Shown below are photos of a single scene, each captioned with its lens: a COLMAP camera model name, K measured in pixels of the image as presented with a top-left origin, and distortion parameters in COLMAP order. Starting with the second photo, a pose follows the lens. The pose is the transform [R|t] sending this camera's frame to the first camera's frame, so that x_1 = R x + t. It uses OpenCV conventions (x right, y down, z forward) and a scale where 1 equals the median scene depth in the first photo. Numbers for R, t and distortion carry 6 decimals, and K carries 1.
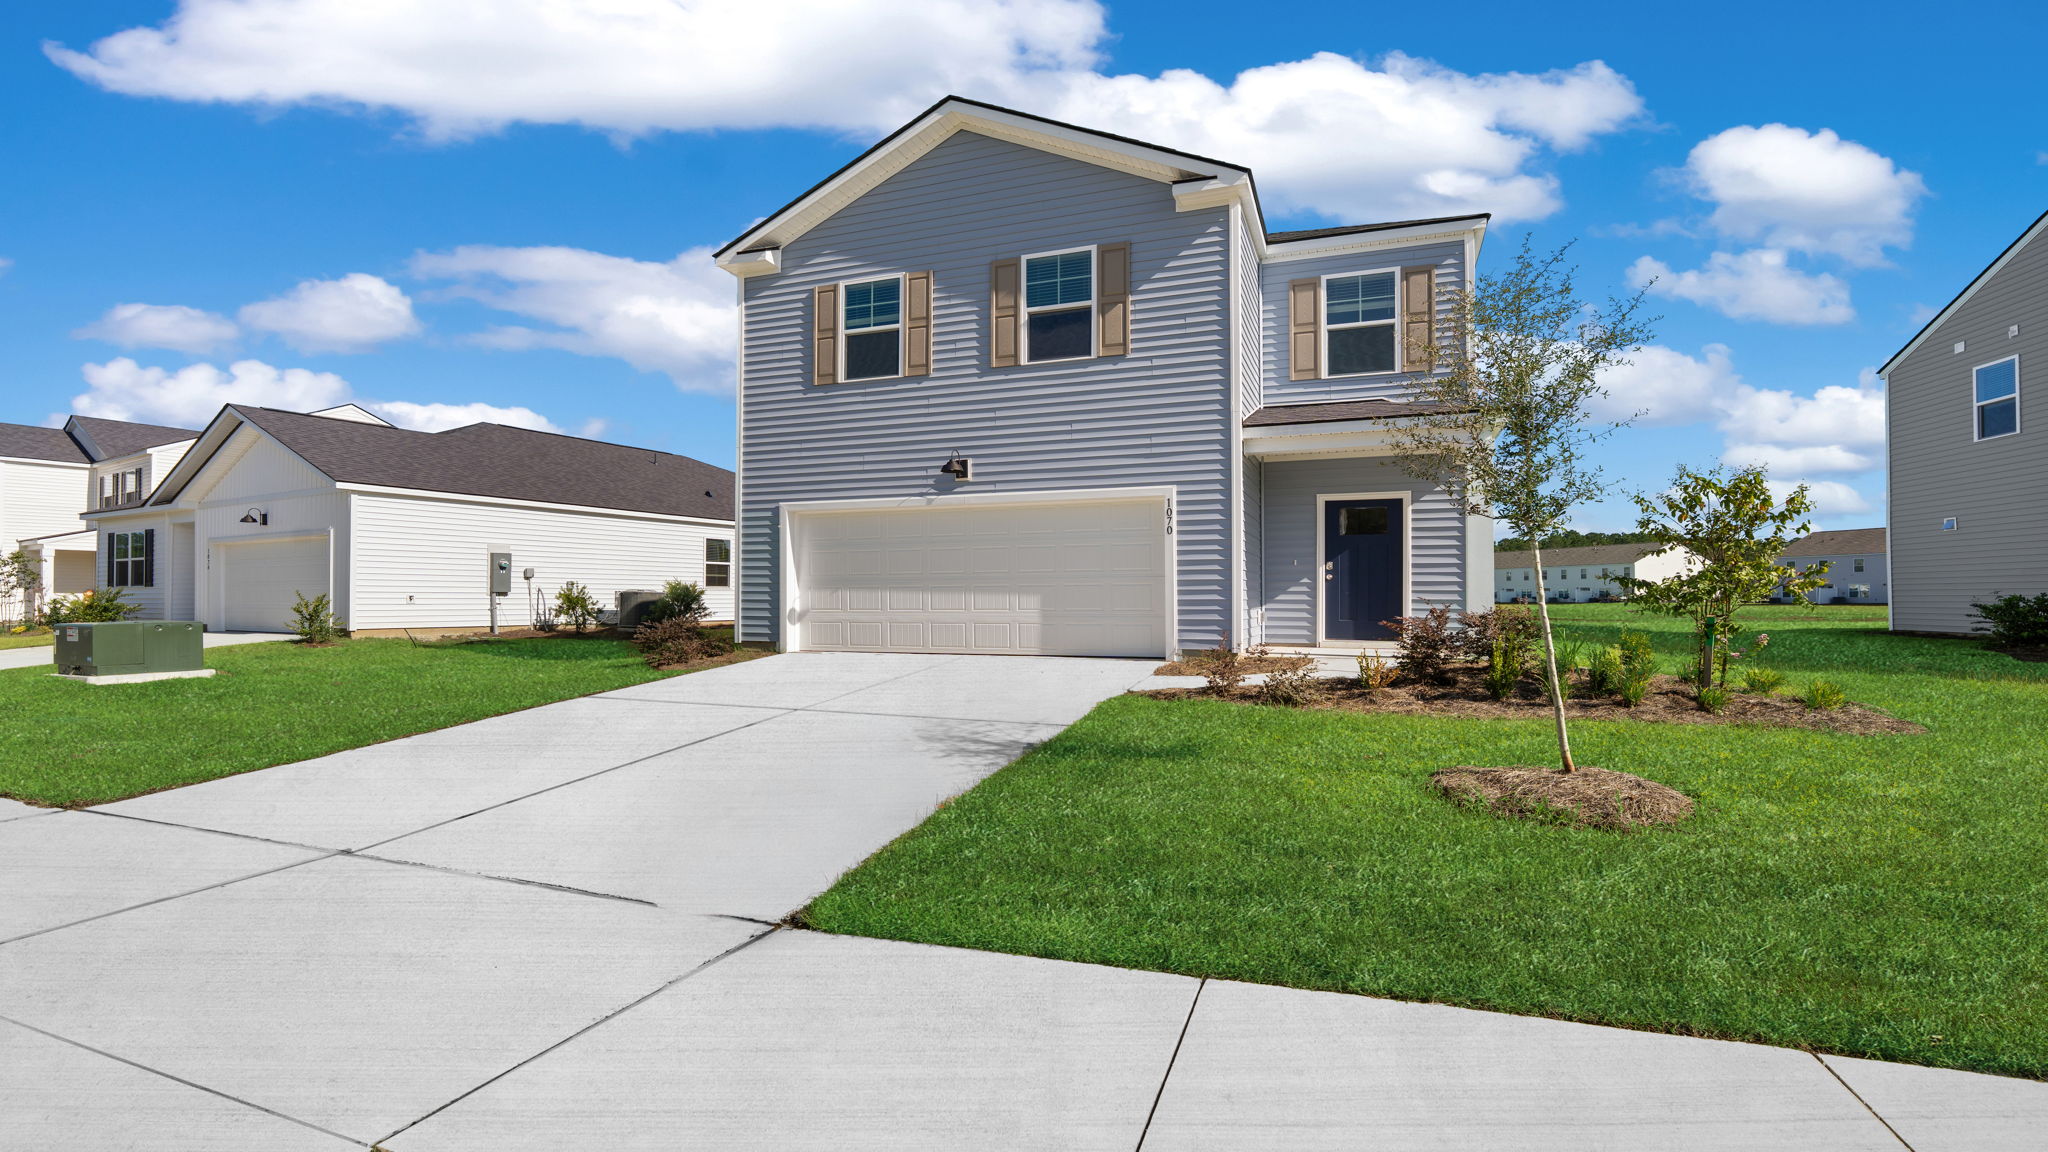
lens RADIAL K [[920.9, 0, 1034.9], [0, 920.9, 584.9], [0, 0, 1]] dist [-0.007359, 0.000873]
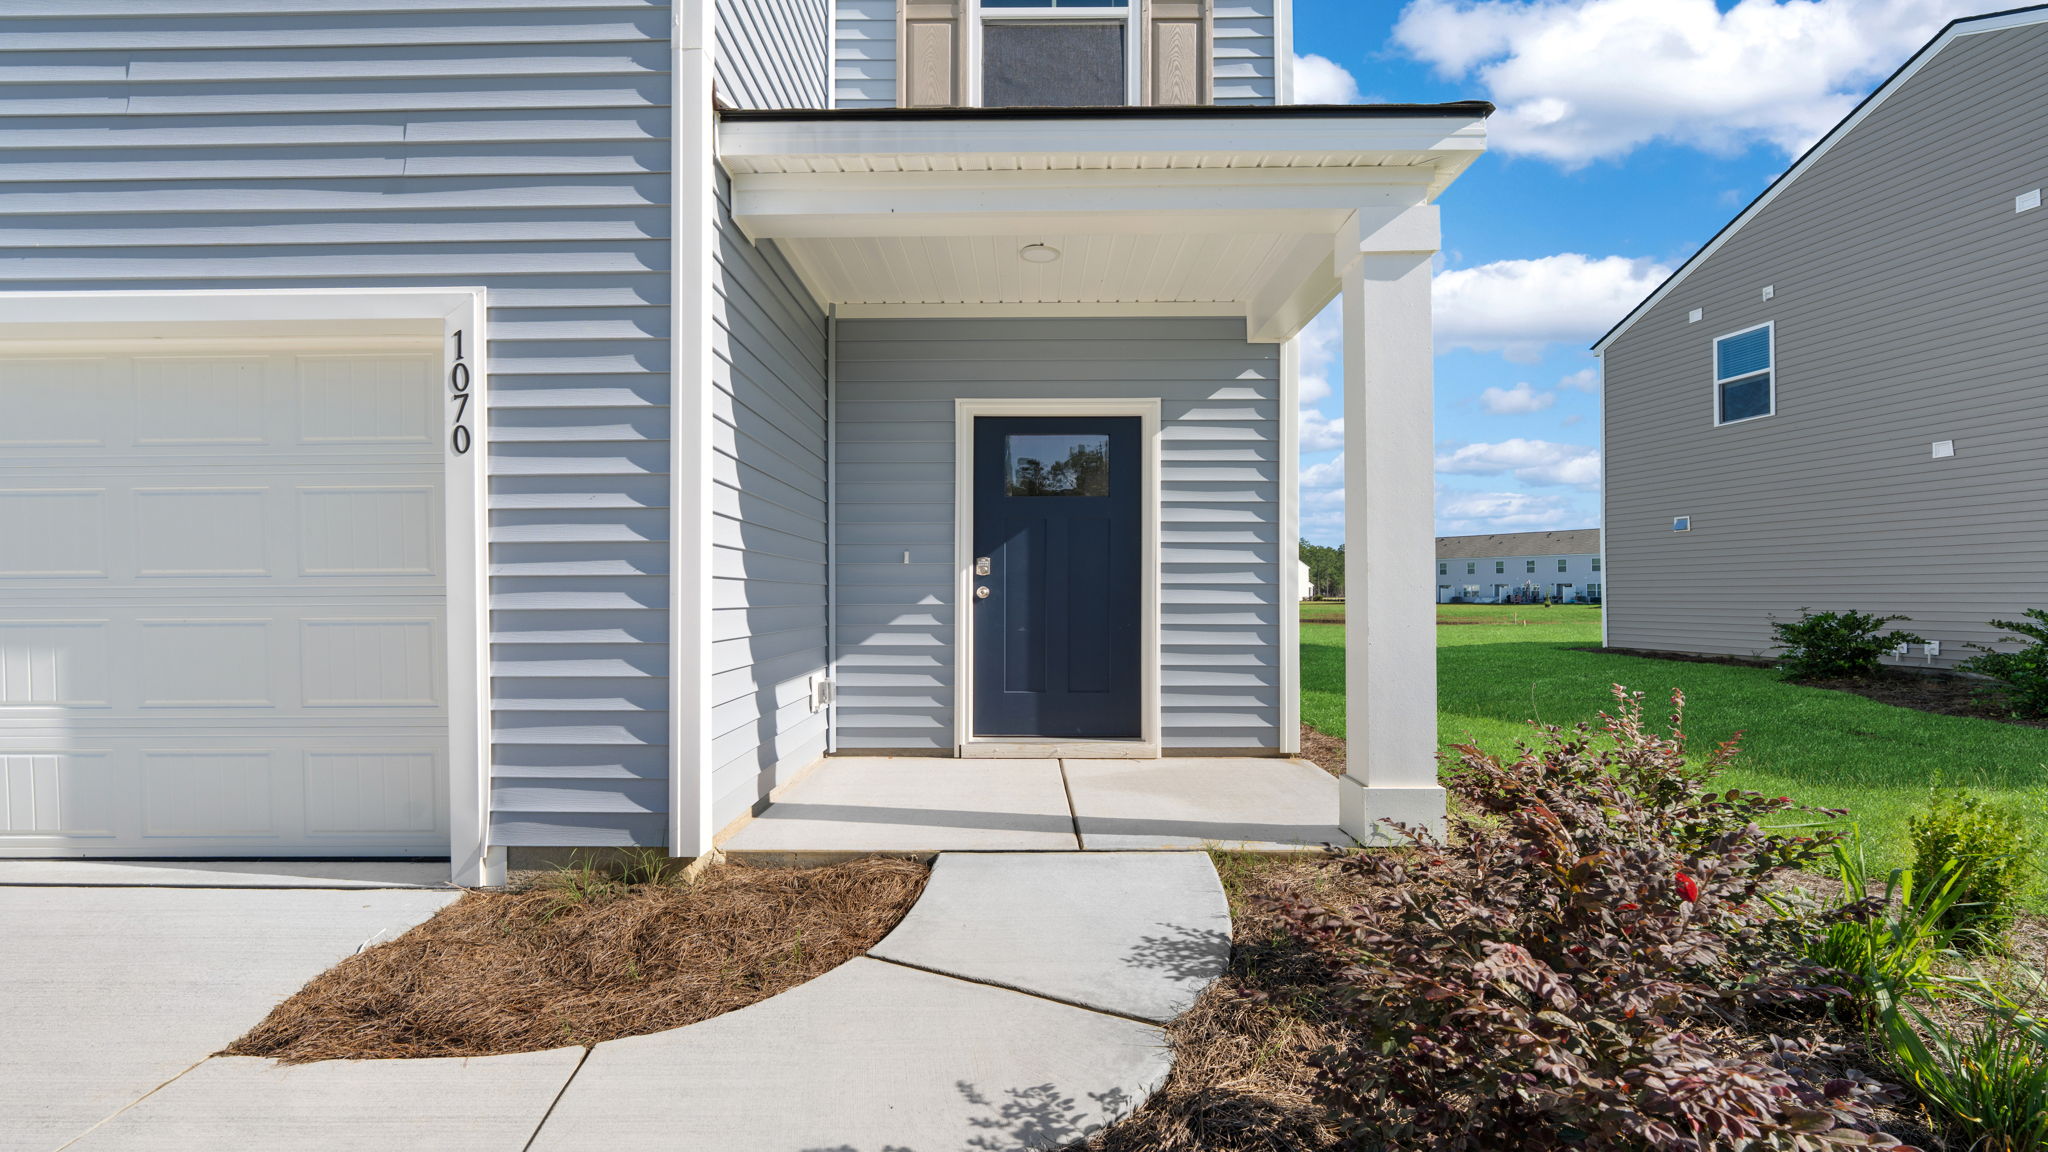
lens RADIAL K [[920.9, 0, 1012.3], [0, 920.9, 585.3], [0, 0, 1]] dist [-0.007359, 0.000873]
pose [[0.942513, 0.002629, 0.334160, 0.193069], [-0.003298, 0.999994, 0.001434, -0.012785], [-0.334154, -0.002454, 0.942515, 0.602700]]
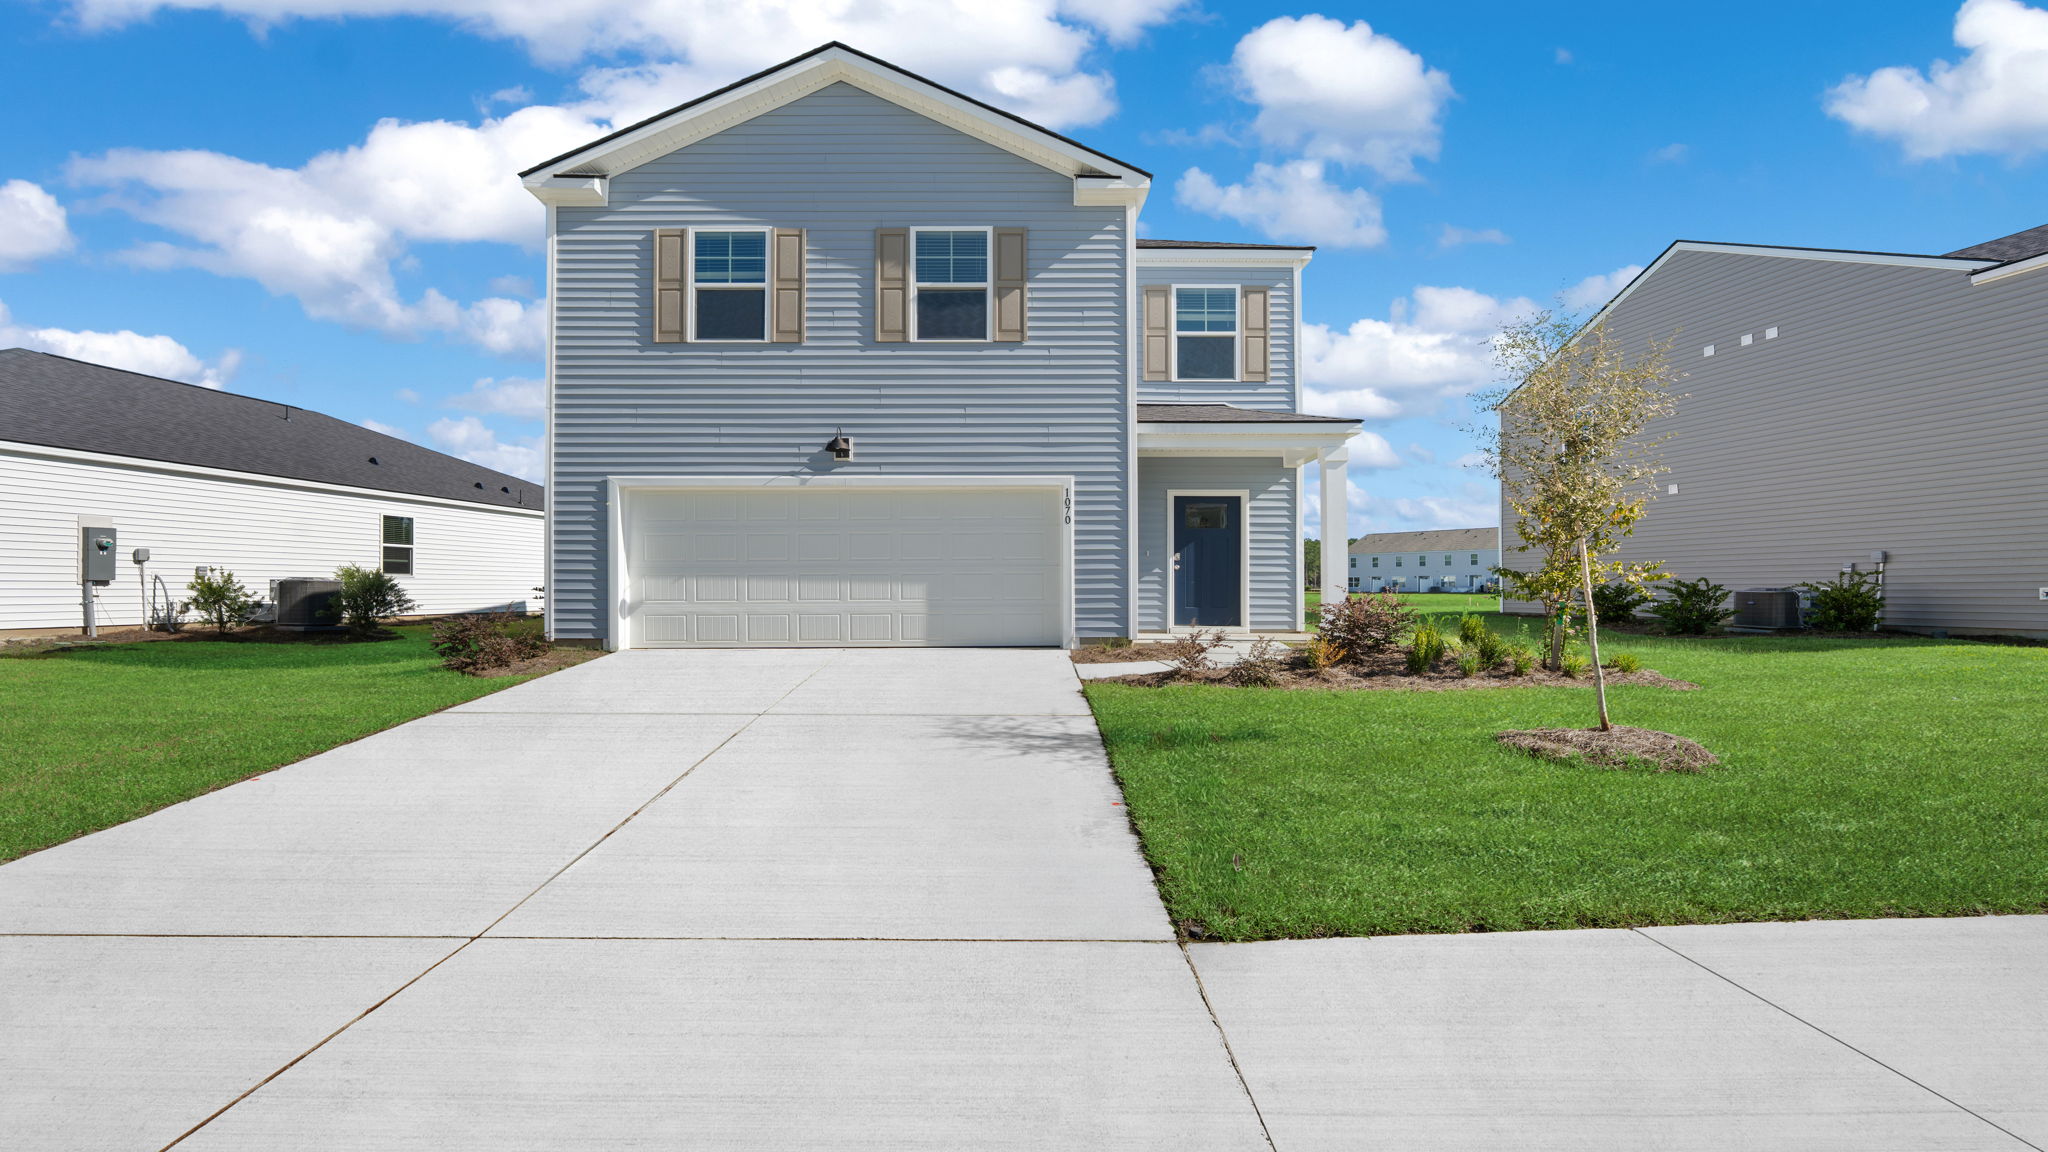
lens RADIAL K [[920.9, 0, 1028.1], [0, 920.9, 577.8], [0, 0, 1]] dist [-0.007359, 0.000873]
pose [[0.932929, 0.002976, 0.360048, -0.232697], [-0.004085, 0.999989, 0.002318, 0.001872], [-0.360037, -0.003633, 0.932931, 0.066218]]
